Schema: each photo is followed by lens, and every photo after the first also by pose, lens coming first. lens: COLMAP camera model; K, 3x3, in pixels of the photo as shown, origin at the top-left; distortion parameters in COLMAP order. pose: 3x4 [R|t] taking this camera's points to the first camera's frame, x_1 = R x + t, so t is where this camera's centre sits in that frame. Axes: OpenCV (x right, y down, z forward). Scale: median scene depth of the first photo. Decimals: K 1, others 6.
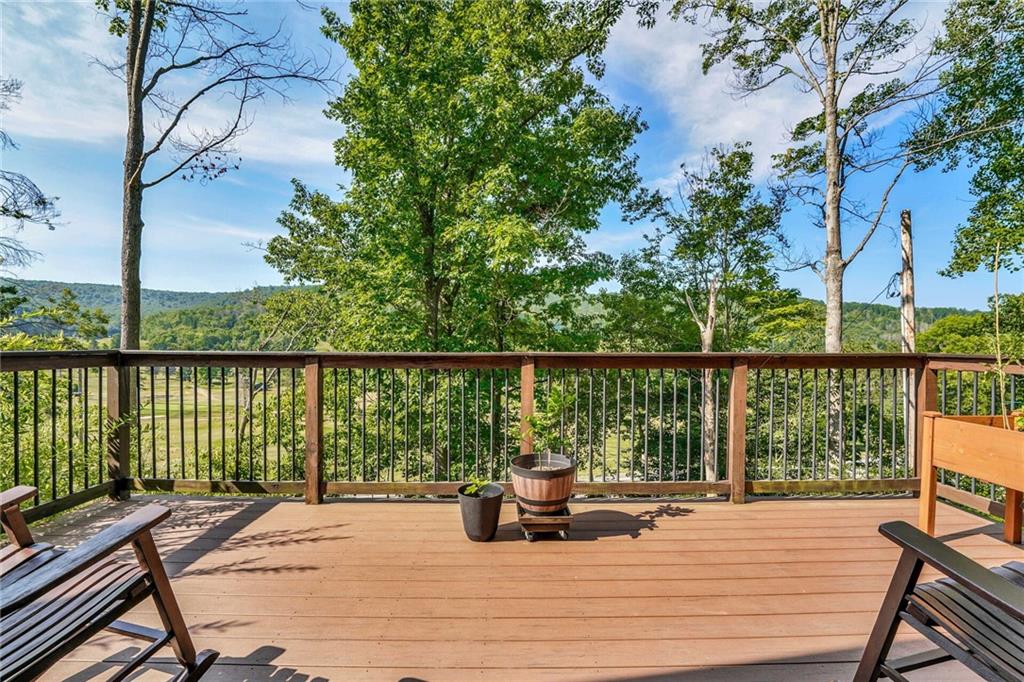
lens RADIAL K [[413.8, 0, 512.0], [0, 413.8, 341.0], [0, 0, 1]] dist [-0.028397, 0.000657]
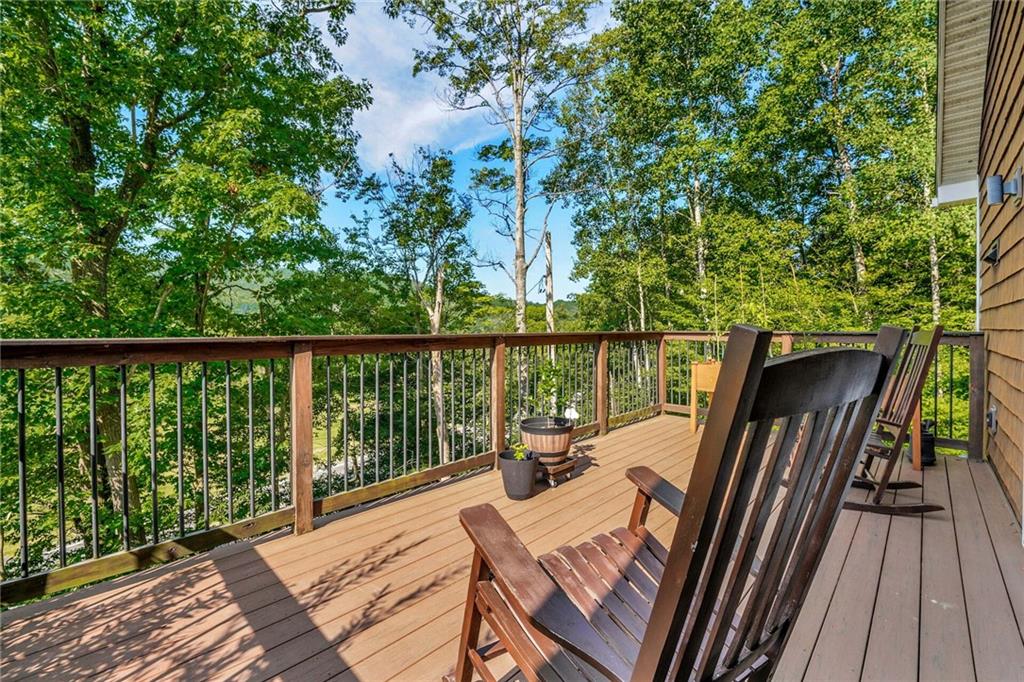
lens RADIAL K [[428.1, 0, 511.9], [0, 428.1, 324.6], [0, 0, 1]] dist [-0.043587, 0.000149]
pose [[0.703919, 0.002275, 0.710276, -0.161519], [-0.001606, 0.999997, -0.001611, 0.002222], [-0.710278, -0.000007, 0.703921, 0.037481]]
